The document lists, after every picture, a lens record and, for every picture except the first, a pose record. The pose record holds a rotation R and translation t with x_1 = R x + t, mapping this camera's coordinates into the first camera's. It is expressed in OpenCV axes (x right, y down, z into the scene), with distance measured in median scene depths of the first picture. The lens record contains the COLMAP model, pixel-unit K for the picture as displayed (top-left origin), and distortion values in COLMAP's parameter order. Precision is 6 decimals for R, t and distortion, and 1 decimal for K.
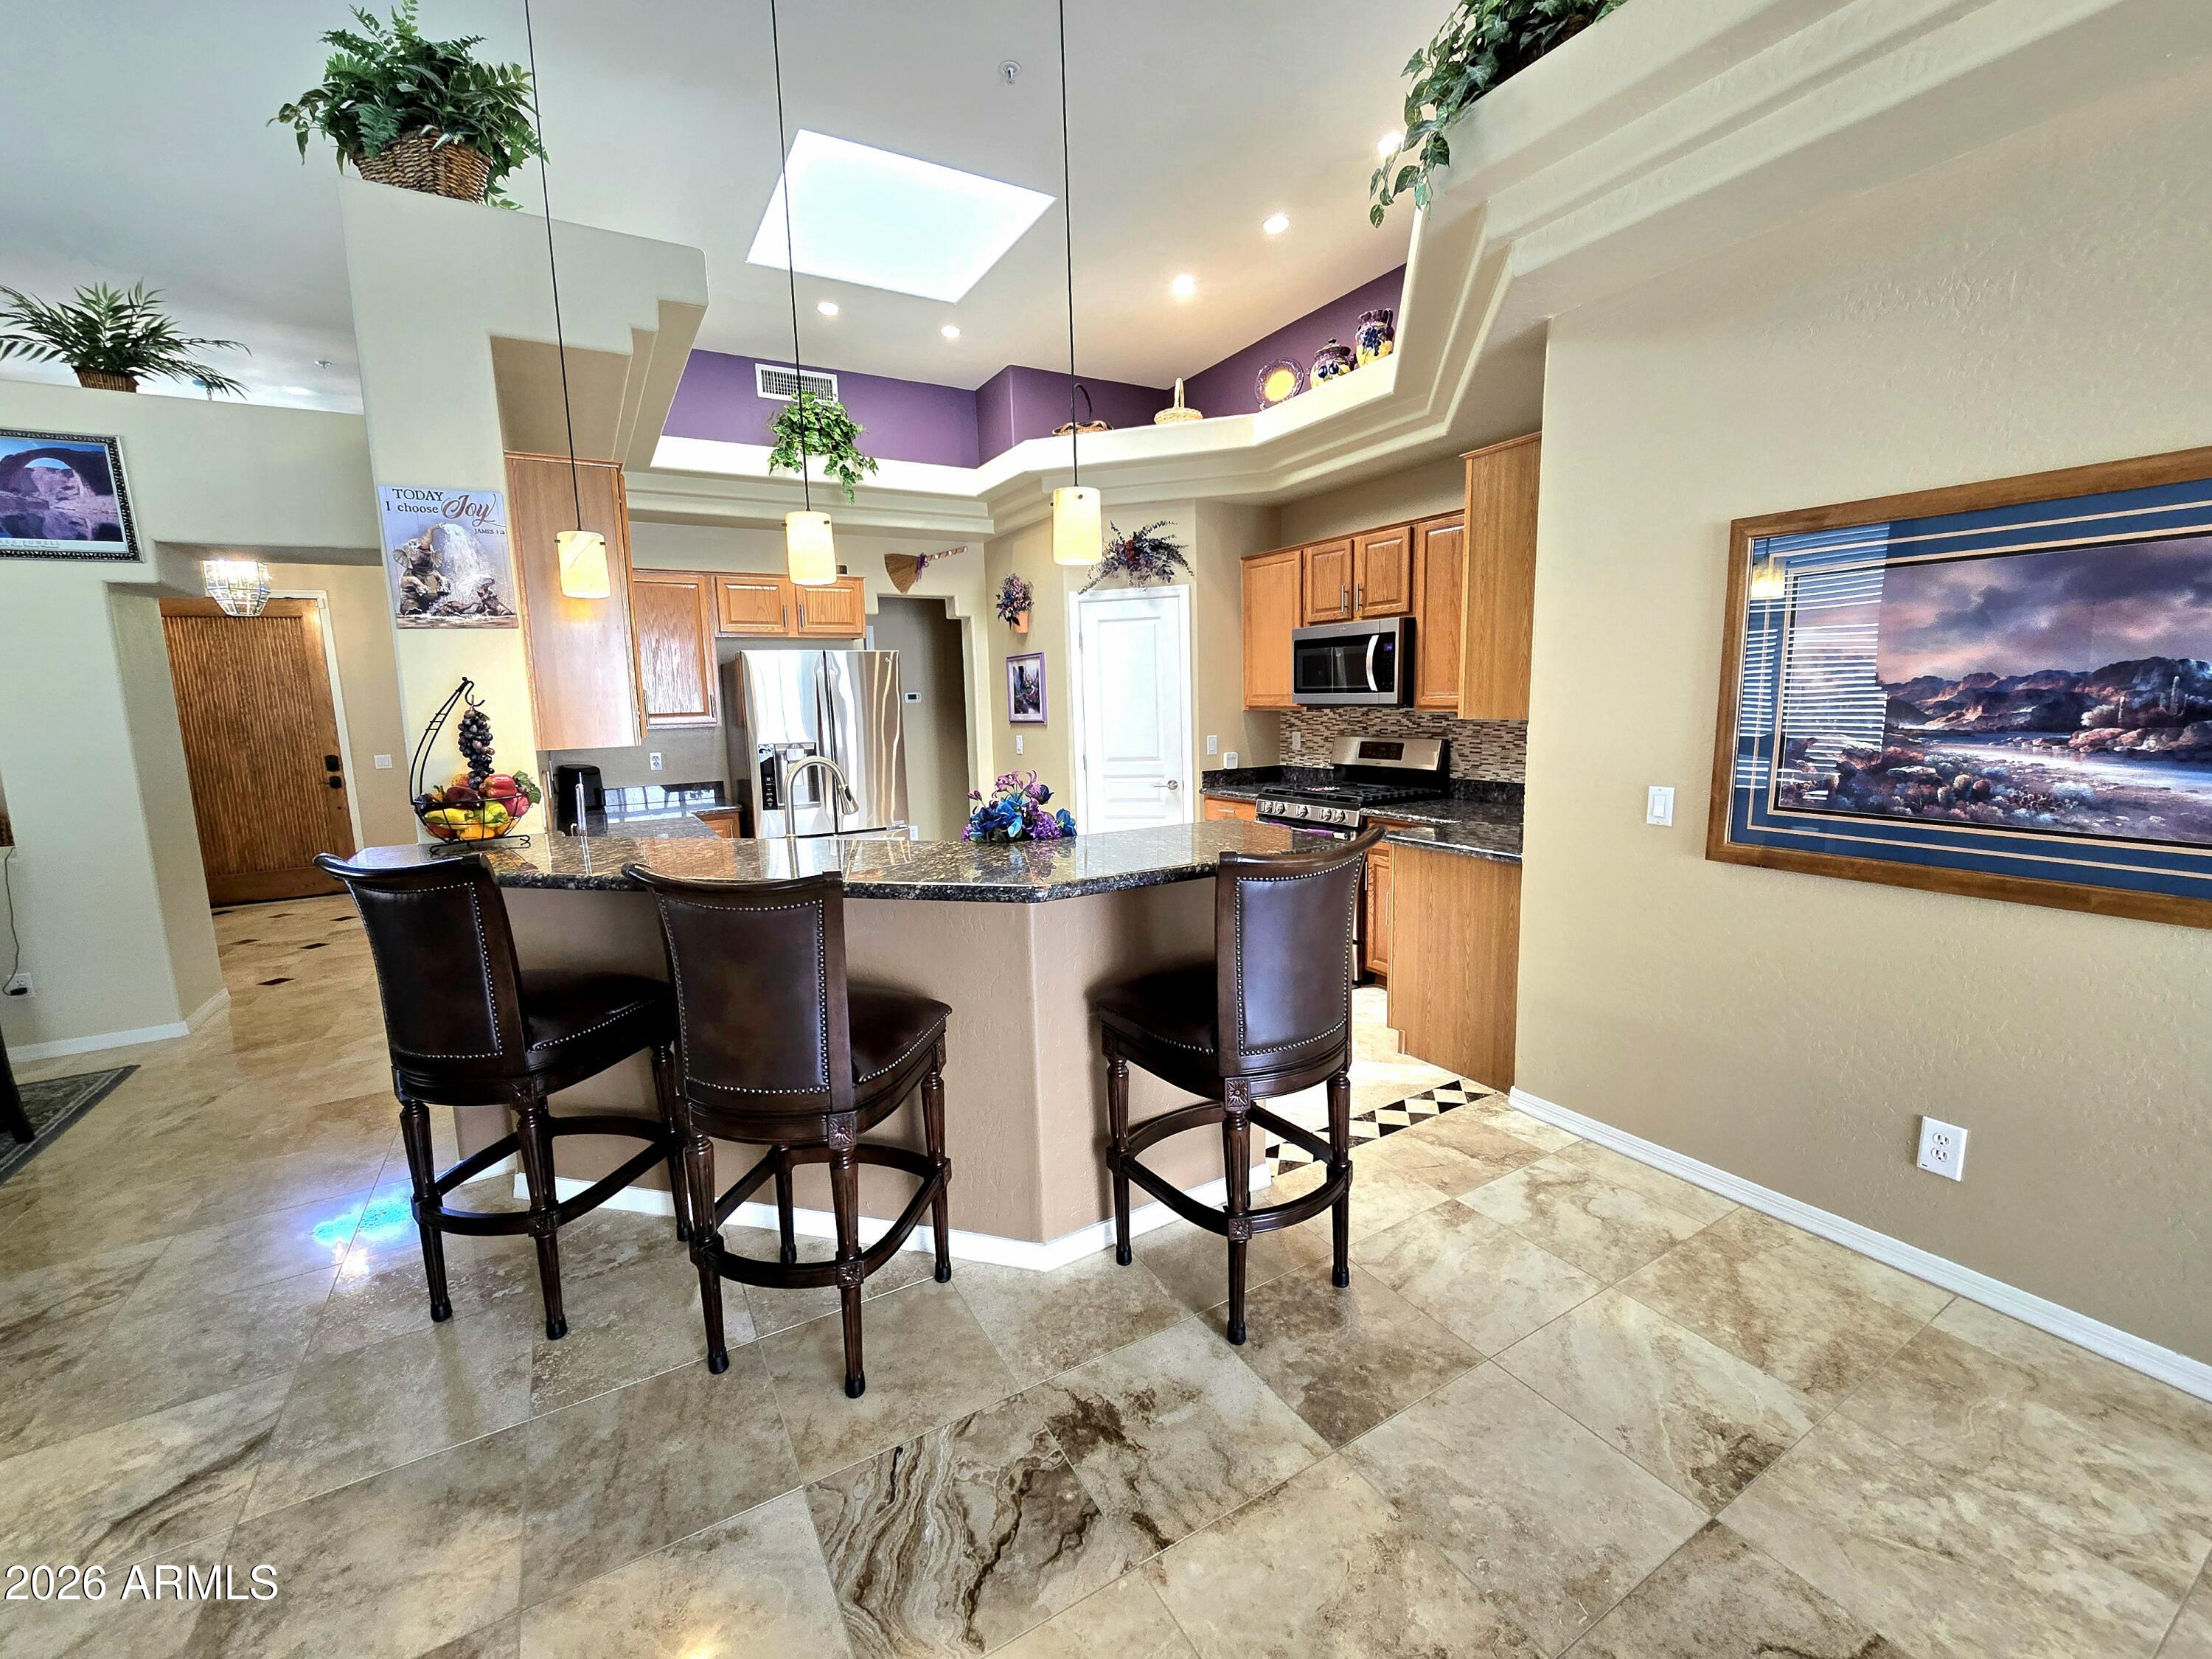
lens RADIAL K [[897.8, 0, 1086.7], [0, 897.8, 820.8], [0, 0, 1]] dist [-0.001181, 0.000125]
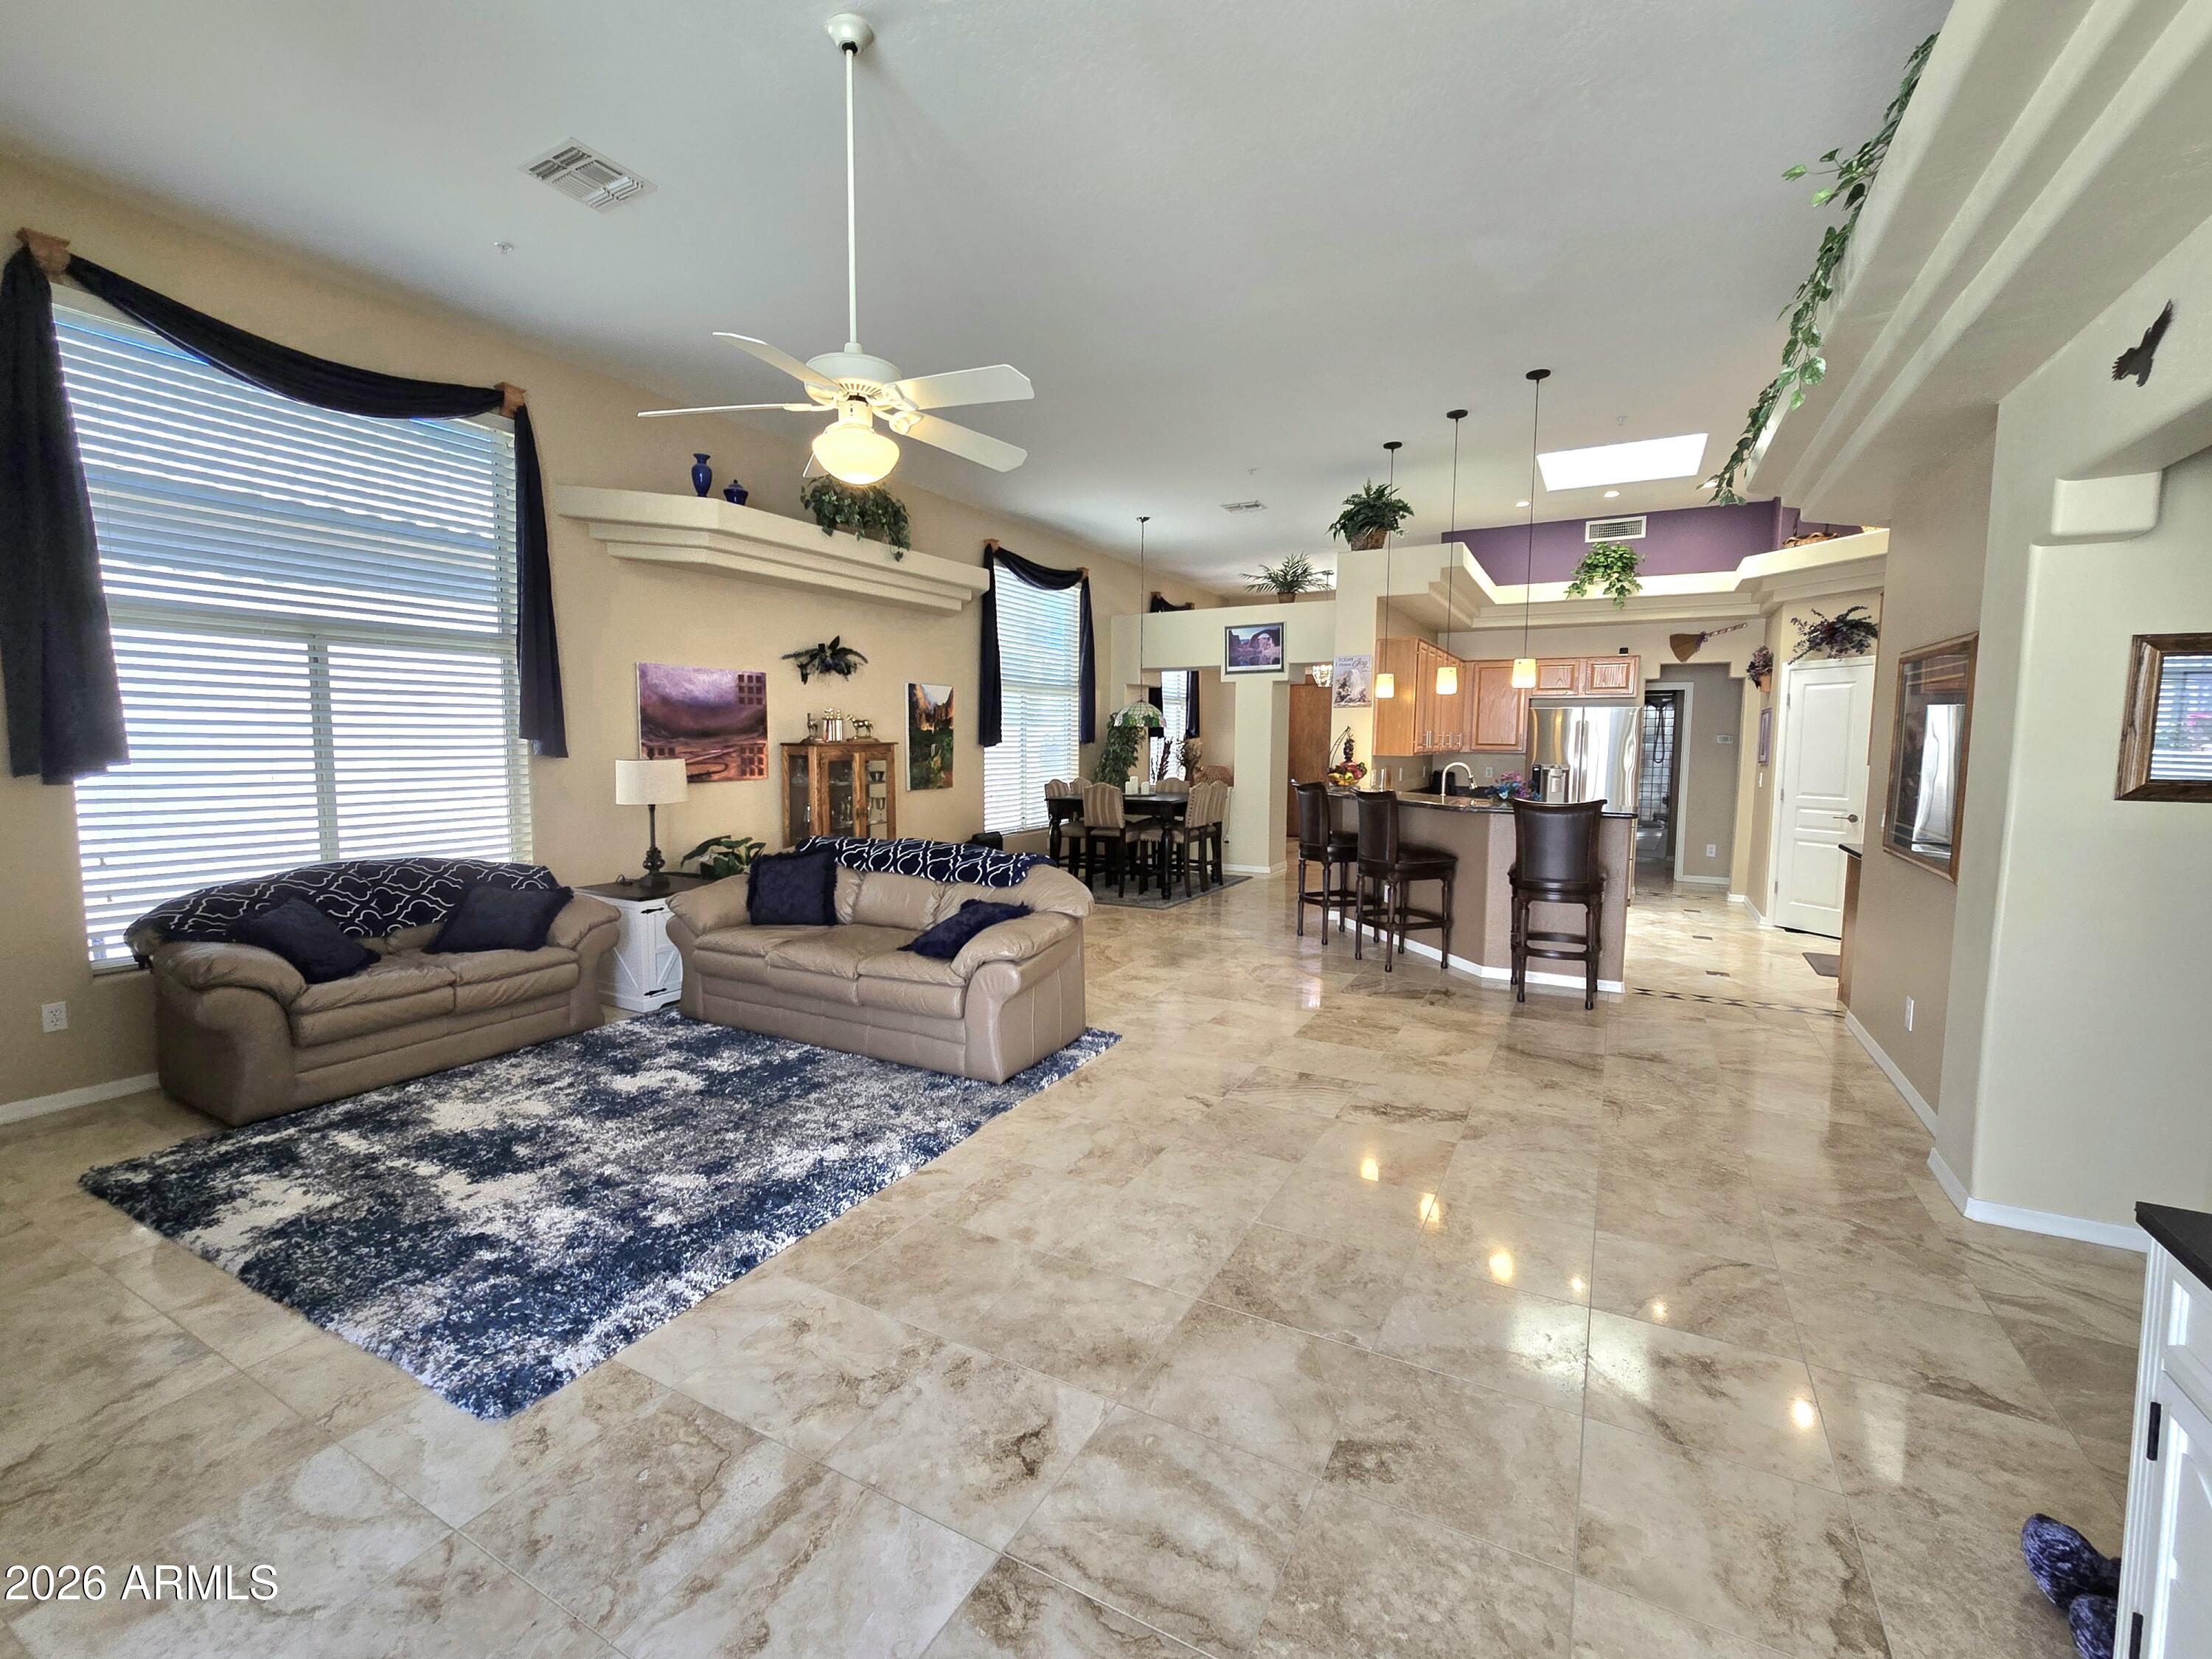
lens RADIAL K [[897.8, 0, 1086.7], [0, 897.8, 820.8], [0, 0, 1]] dist [-0.001181, 0.000125]
pose [[0.499872, 0.112009, -0.858826, 1.652472], [-0.140811, 0.988919, 0.047019, 0.139589], [0.854576, 0.097429, 0.510105, -1.338727]]
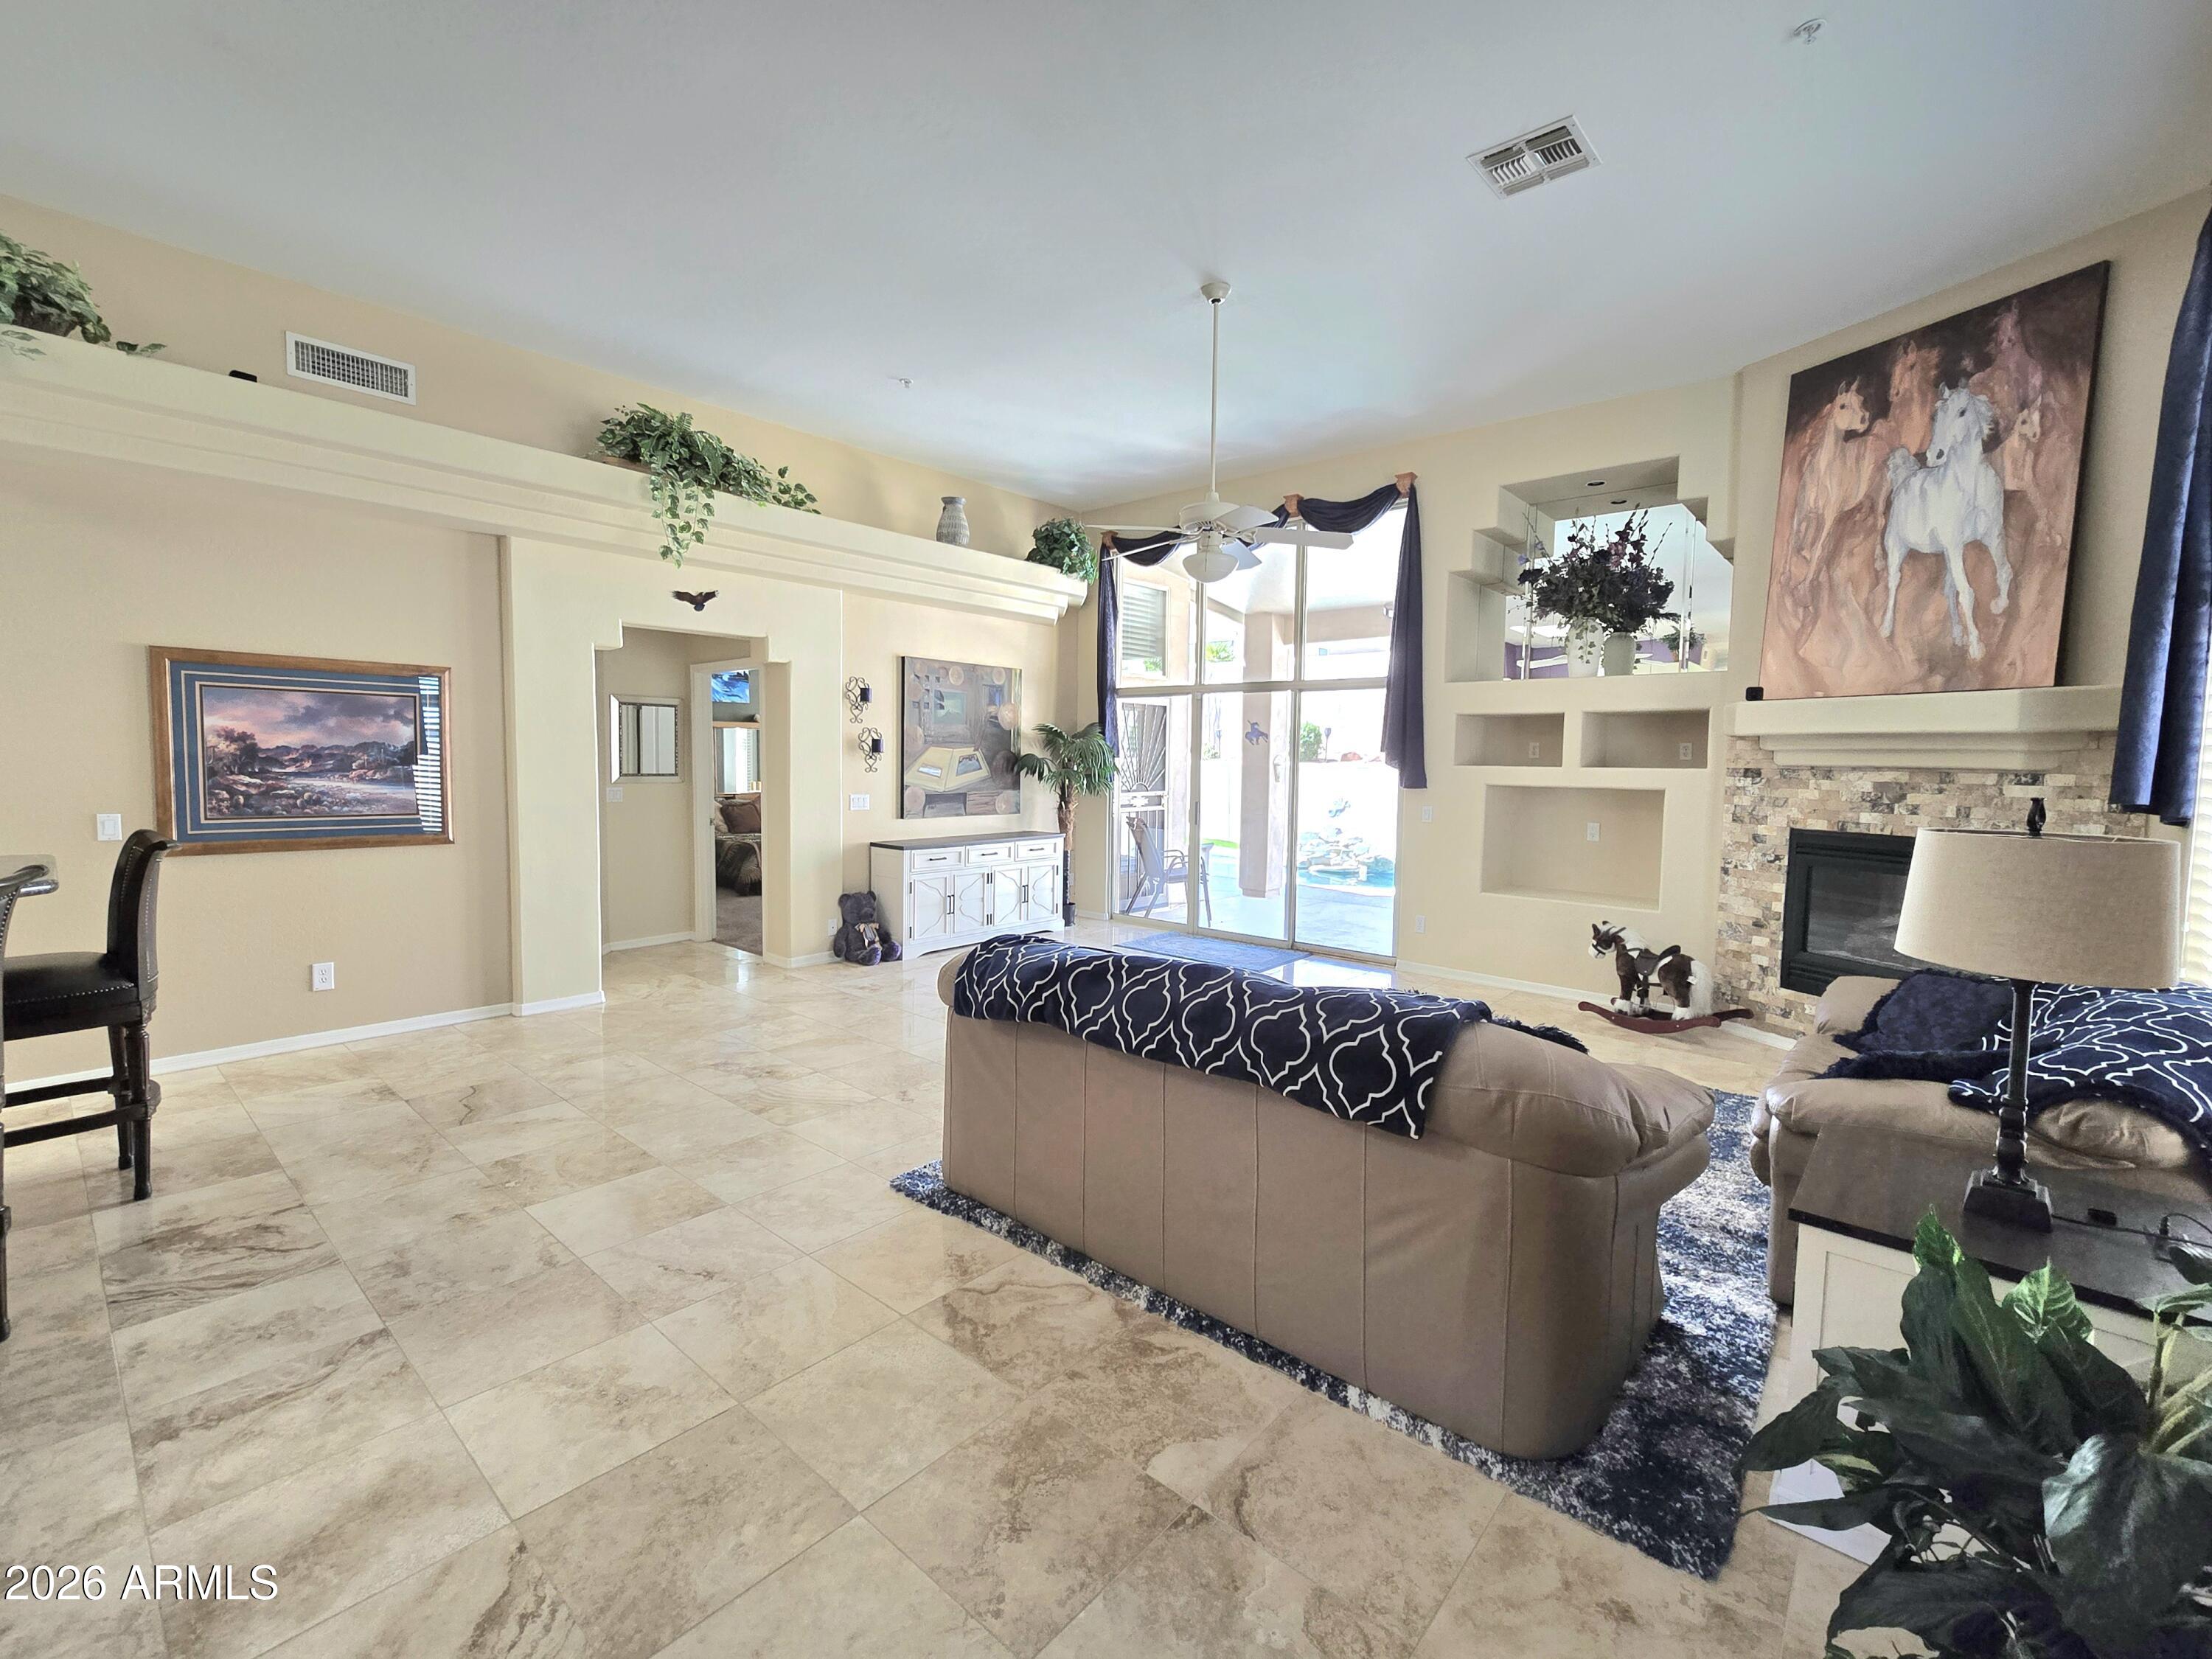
lens RADIAL K [[996.2, 0, 1106.0], [0, 996.2, 829.5], [0, 0, 1]] dist [0.000127, -0.000091]
pose [[-0.320369, -0.043015, 0.946316, -1.777885], [0.127045, 0.987993, 0.087919, 0.063885], [-0.938735, 0.148391, -0.311058, -0.013095]]
